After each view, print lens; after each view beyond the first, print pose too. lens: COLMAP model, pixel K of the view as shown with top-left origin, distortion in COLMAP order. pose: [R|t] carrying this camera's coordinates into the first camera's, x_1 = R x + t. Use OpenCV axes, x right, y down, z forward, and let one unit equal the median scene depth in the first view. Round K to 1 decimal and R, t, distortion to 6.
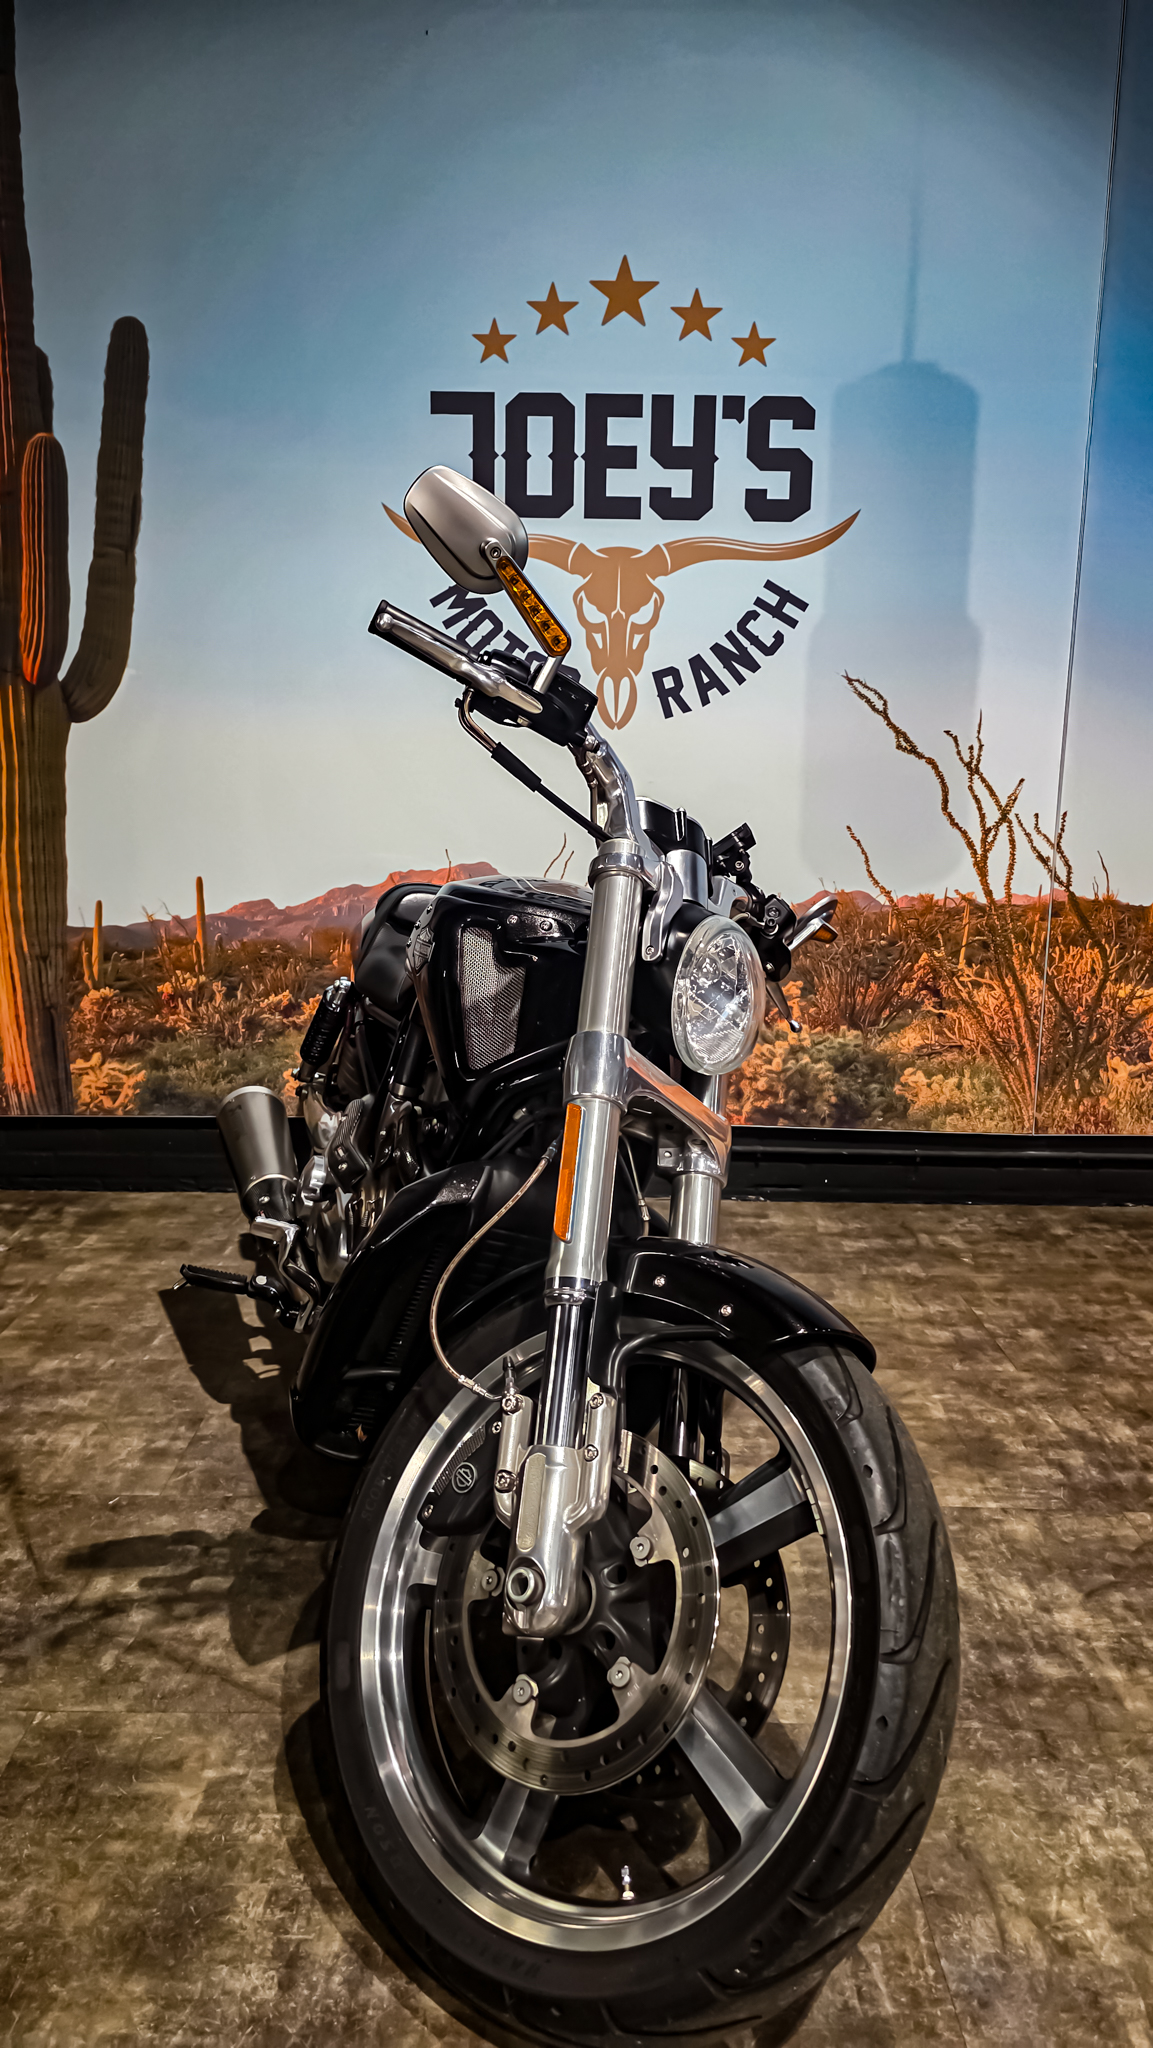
lens RADIAL K [[1385.9, 0, 560.9], [0, 1385.9, 1022.0], [0, 0, 1]] dist [0.050377, -0.054995]
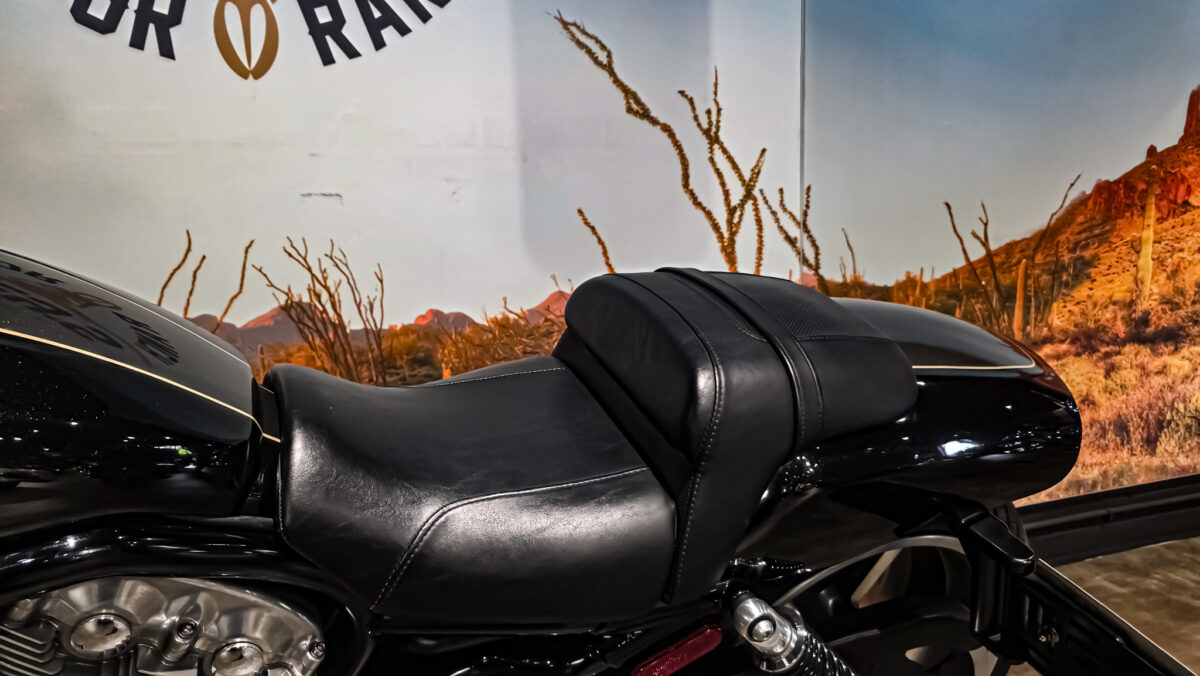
lens RADIAL K [[812.1, 0, 604.8], [0, 812.1, 354.4], [0, 0, 1]] dist [0.050377, -0.054995]
pose [[0.940331, -0.090030, 0.328135, 0.059151], [0.103998, 0.994258, -0.025229, -0.044461], [-0.323979, 0.057849, 0.944294, 0.560754]]
